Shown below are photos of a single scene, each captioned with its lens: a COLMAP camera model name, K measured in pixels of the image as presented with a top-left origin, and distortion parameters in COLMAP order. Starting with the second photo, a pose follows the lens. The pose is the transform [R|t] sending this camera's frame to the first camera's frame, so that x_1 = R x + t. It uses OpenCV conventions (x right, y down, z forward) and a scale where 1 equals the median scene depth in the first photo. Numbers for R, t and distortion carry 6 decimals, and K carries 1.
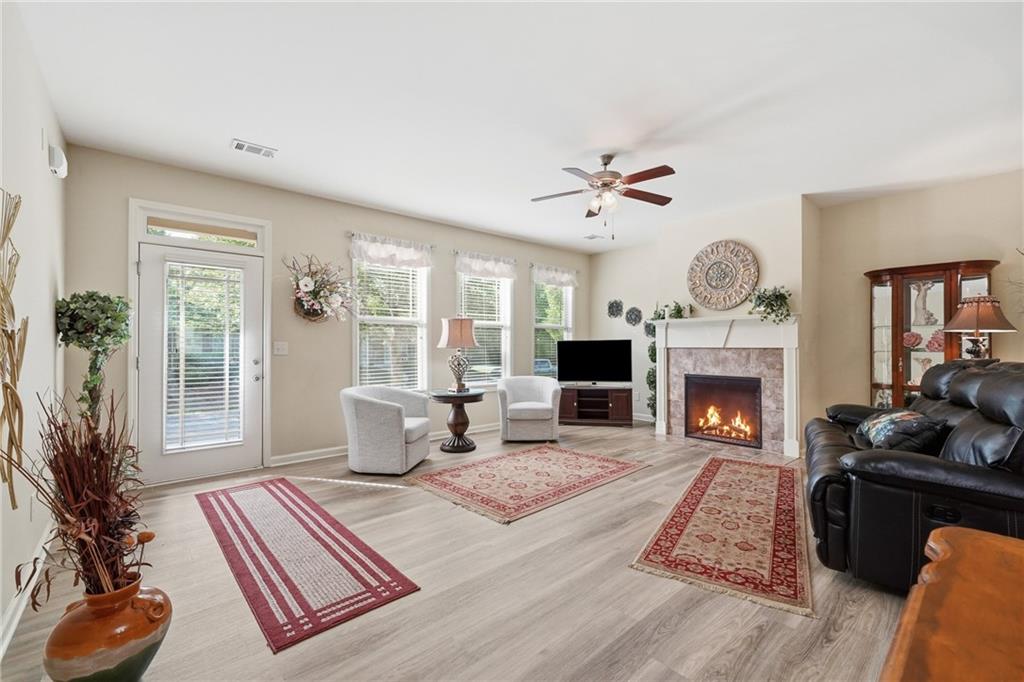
lens RADIAL K [[427.6, 0, 519.0], [0, 427.6, 345.4], [0, 0, 1]] dist [0.002715, 0.000960]
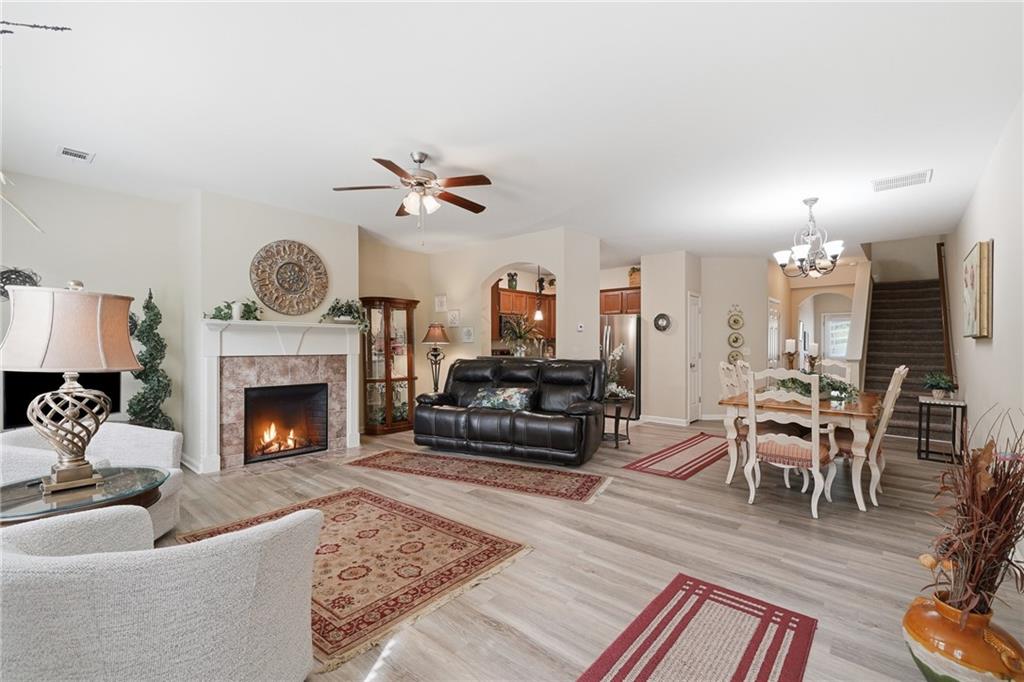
lens RADIAL K [[444.9, 0, 506.5], [0, 444.9, 350.0], [0, 0, 1]] dist [0.004352, 0.000618]
pose [[-0.104367, -0.010044, 0.994488, -0.613448], [-0.003937, 0.999945, 0.009686, -0.019458], [-0.994531, -0.002904, -0.104401, 0.712973]]
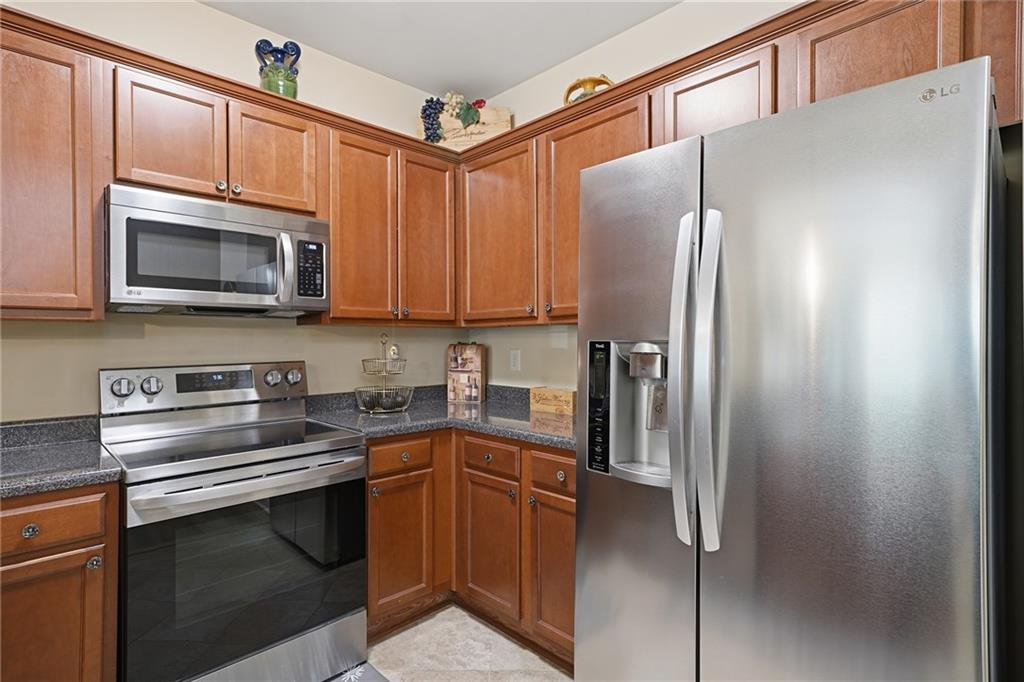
lens RADIAL K [[512.8, 0, 519.0], [0, 512.8, 338.4], [0, 0, 1]] dist [0.003036, 0.000187]
pose [[-0.045077, 0.005333, 0.998969, 0.753862], [-0.000303, 0.999986, -0.005352, -0.025438], [-0.998983, -0.000544, -0.045074, 0.265384]]
